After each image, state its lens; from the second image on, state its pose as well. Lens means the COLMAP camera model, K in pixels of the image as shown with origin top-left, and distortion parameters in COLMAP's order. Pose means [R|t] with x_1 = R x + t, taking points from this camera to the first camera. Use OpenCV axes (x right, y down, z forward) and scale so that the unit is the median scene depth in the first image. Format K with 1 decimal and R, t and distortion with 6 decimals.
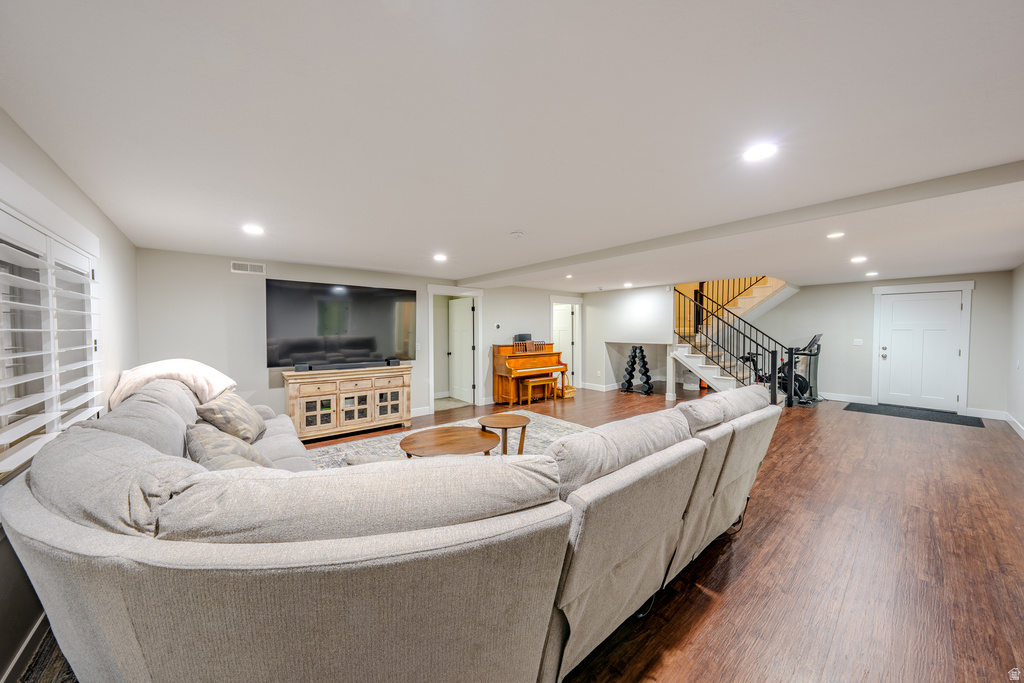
lens RADIAL K [[348.6, 0, 512.2], [0, 348.6, 342.0], [0, 0, 1]] dist [-0.001599, -0.000110]
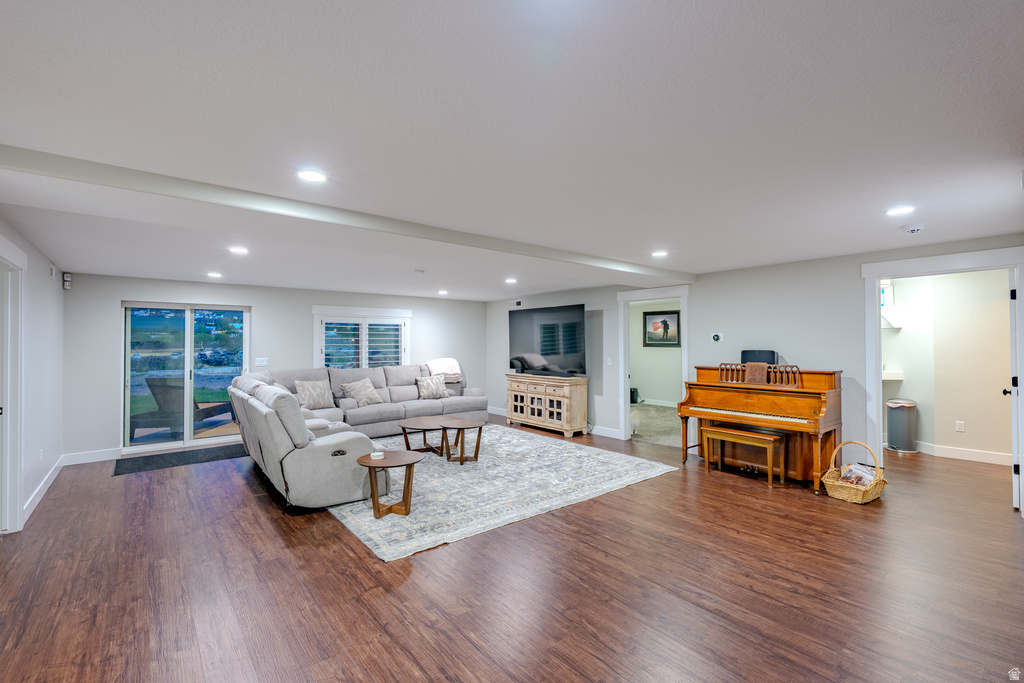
lens RADIAL K [[454.8, 0, 511.5], [0, 454.8, 339.8], [0, 0, 1]] dist [-0.002732, -0.000688]
pose [[-0.024203, -0.007438, -0.999679, 1.143631], [-0.031978, 0.999466, -0.006662, -0.034102], [0.999196, 0.031806, -0.024428, 0.930917]]
